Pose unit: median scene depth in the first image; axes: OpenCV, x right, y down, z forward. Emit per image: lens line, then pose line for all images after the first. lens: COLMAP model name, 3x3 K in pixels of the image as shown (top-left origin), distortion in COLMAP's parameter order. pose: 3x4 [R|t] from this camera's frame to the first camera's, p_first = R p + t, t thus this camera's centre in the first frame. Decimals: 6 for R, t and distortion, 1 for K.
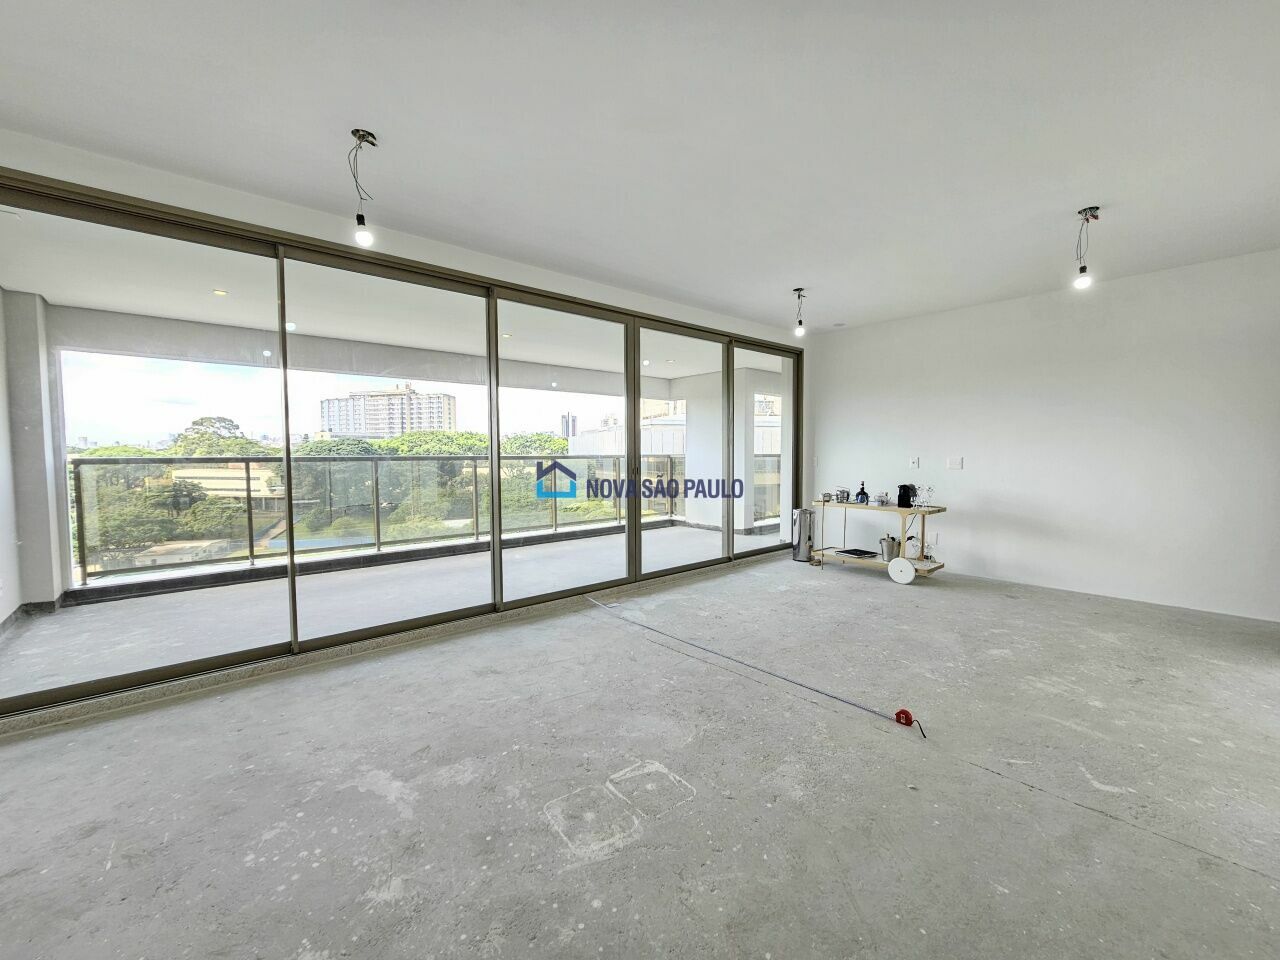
lens RADIAL K [[524.6, 0, 641.4], [0, 524.6, 477.7], [0, 0, 1]] dist [-0.002657, -0.000121]
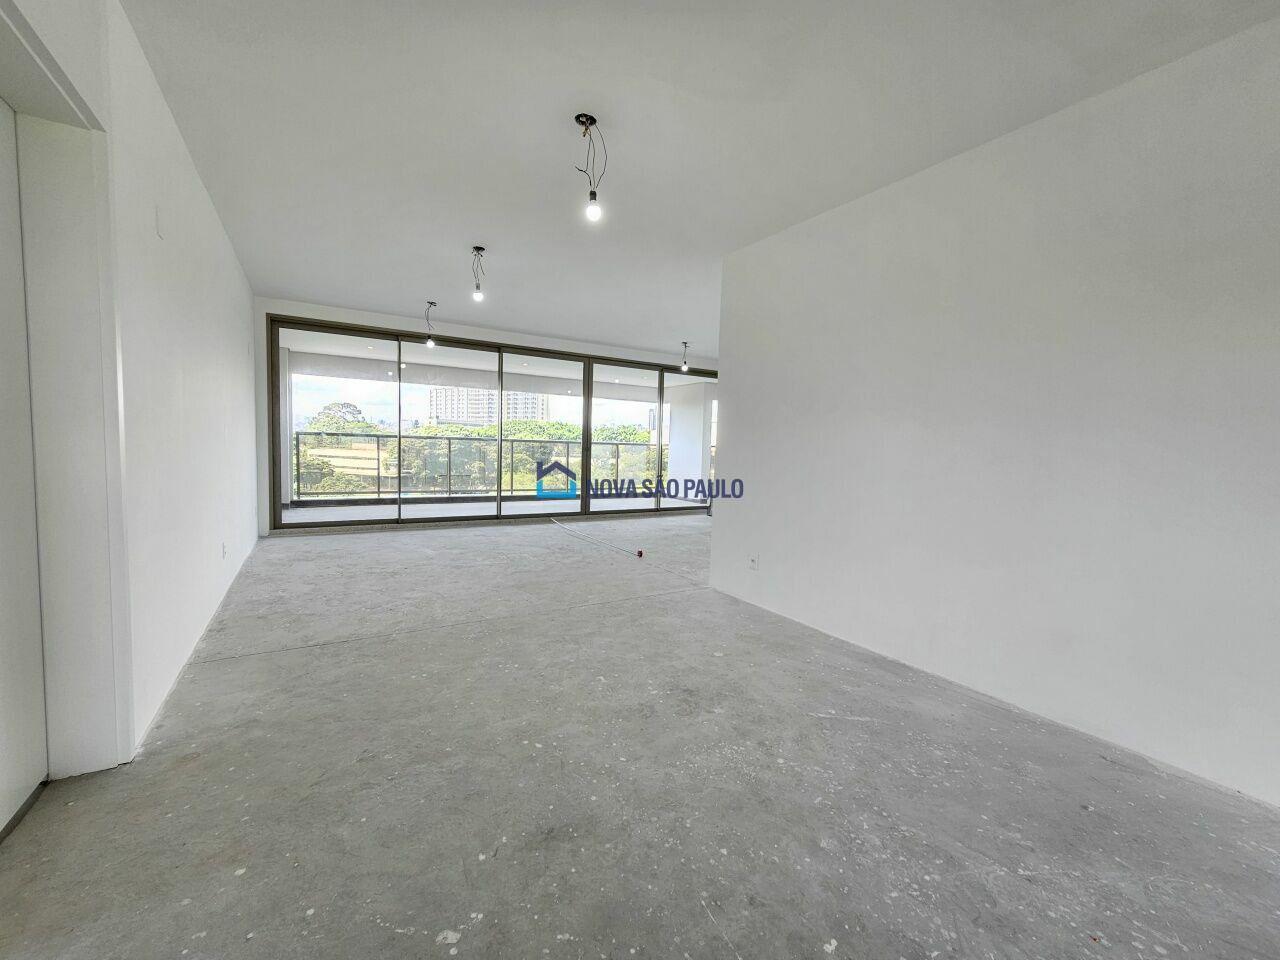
lens RADIAL K [[527.5, 0, 642.0], [0, 527.5, 483.8], [0, 0, 1]] dist [-0.000662, -0.000121]
pose [[0.985796, 0.047042, -0.161227, 0.369969], [-0.043541, 0.998734, 0.025183, 0.040400], [0.162208, -0.017805, 0.986596, -0.545396]]
